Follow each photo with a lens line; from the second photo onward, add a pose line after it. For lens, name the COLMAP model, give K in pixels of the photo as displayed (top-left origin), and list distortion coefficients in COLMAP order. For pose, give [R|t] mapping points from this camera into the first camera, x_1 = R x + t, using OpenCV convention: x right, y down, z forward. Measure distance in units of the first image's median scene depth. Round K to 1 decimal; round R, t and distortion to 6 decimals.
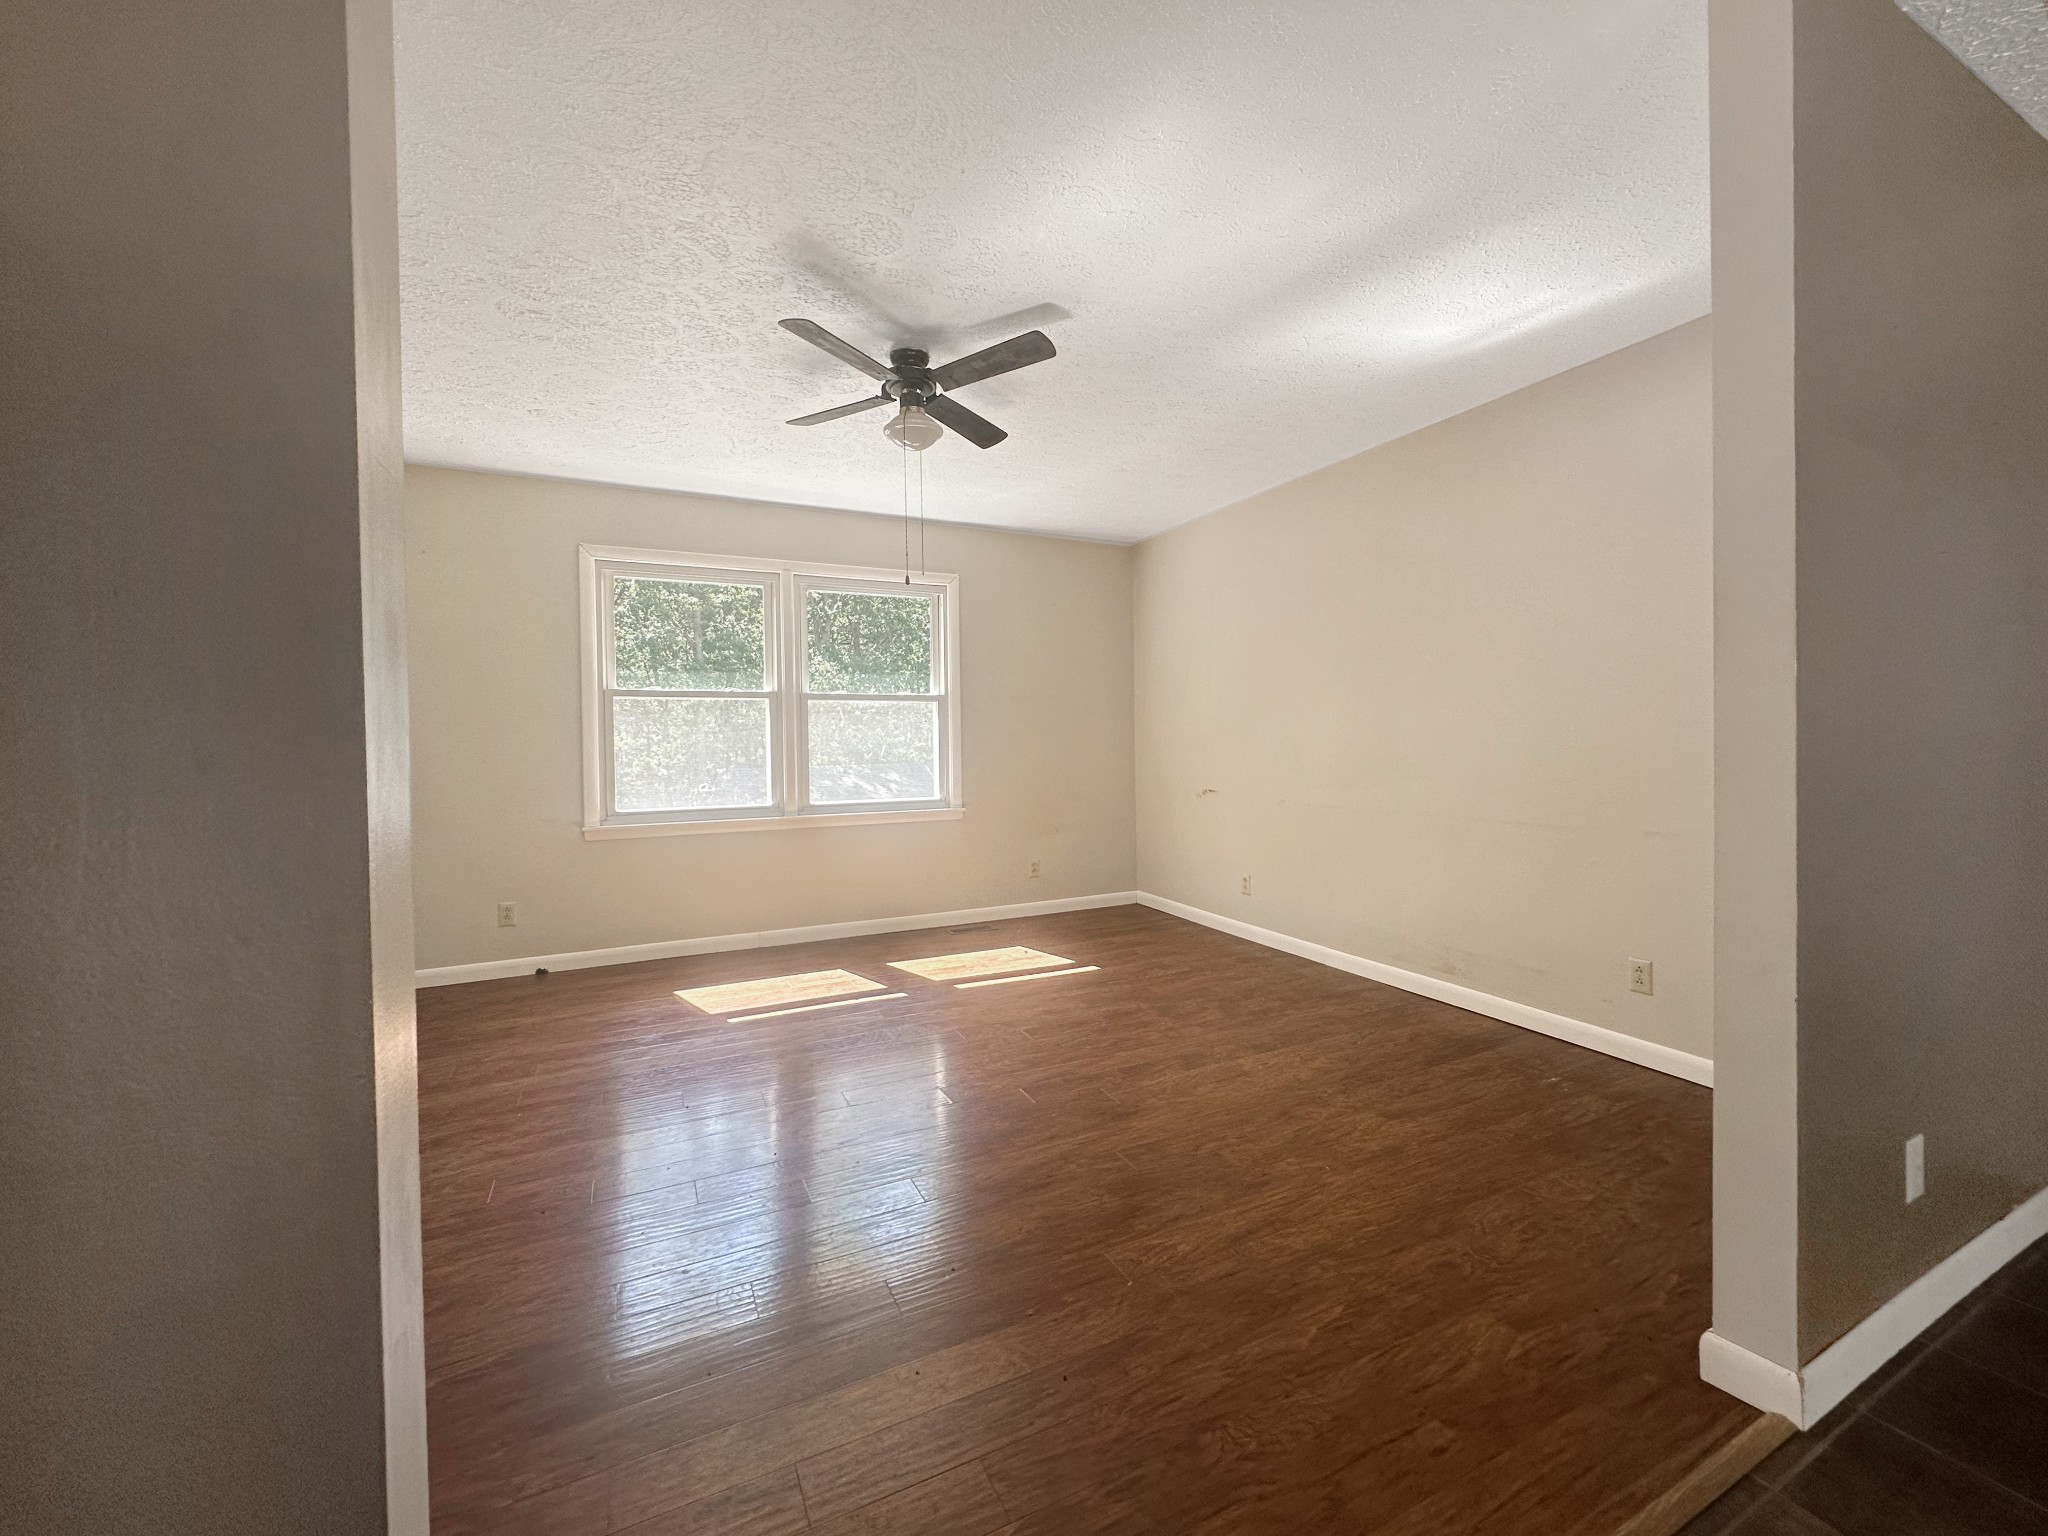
lens RADIAL K [[813.6, 0, 1027.0], [0, 813.6, 755.5], [0, 0, 1]] dist [0.000105, 0.000037]
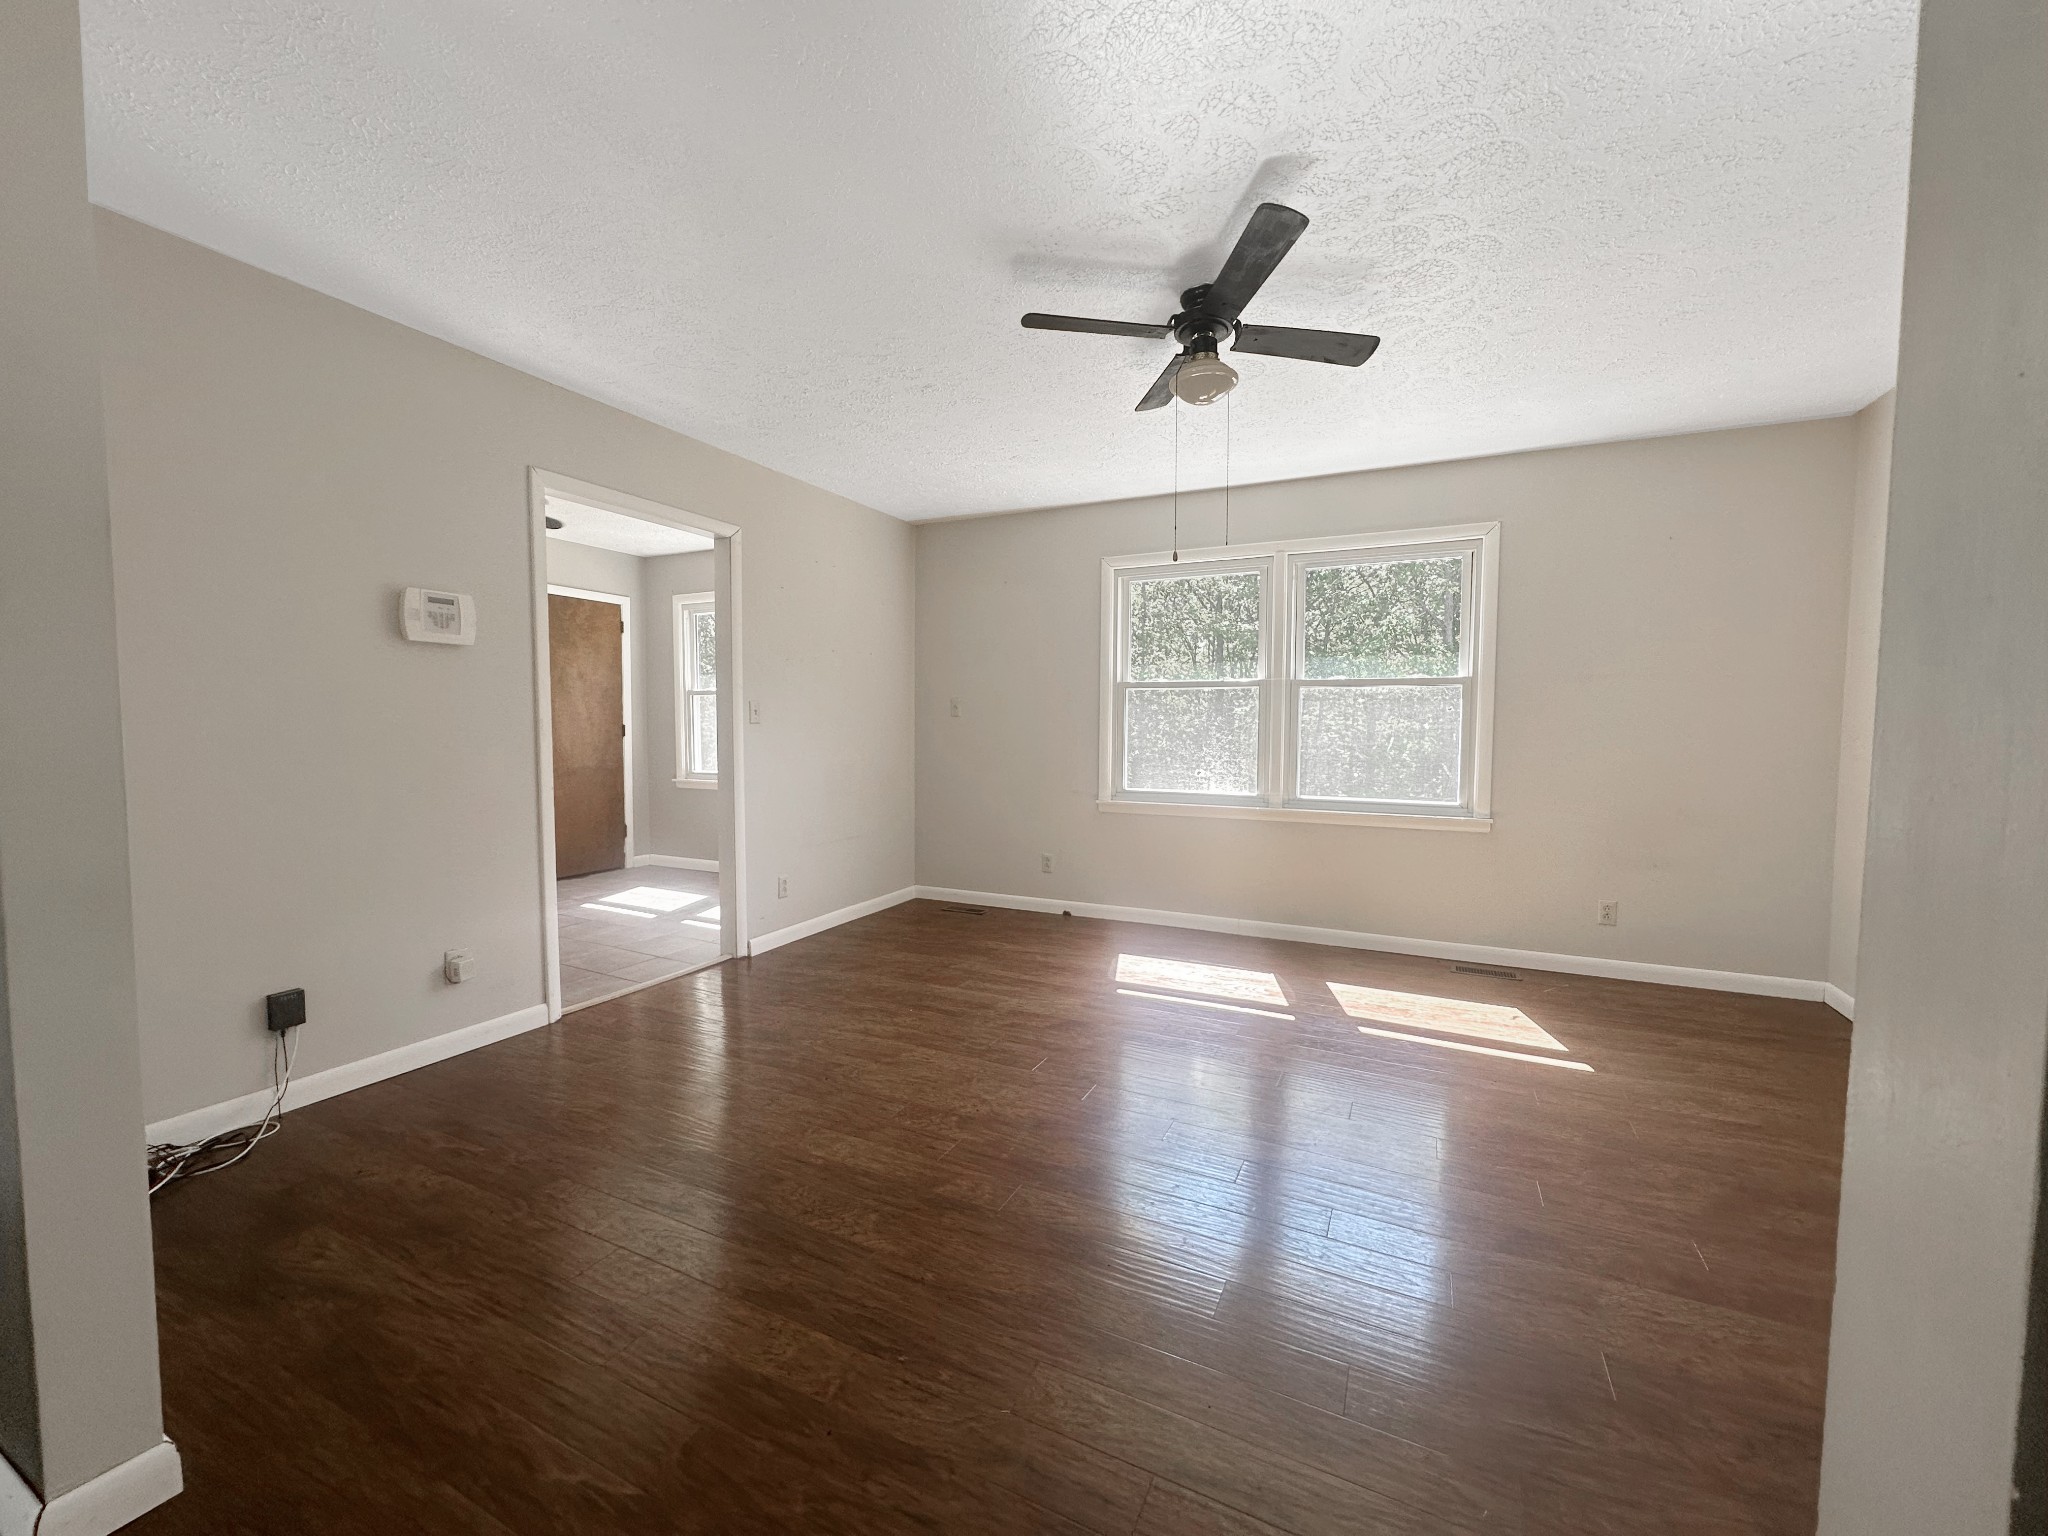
lens RADIAL K [[784.1, 0, 1024.0], [0, 784.1, 768.0], [0, 0, 1]] dist [-0.000772, -0.000030]
pose [[0.629954, 0.057207, -0.774522, 0.241739], [-0.030381, 0.998335, 0.049029, -0.009812], [0.776038, -0.007355, 0.630644, 0.180282]]
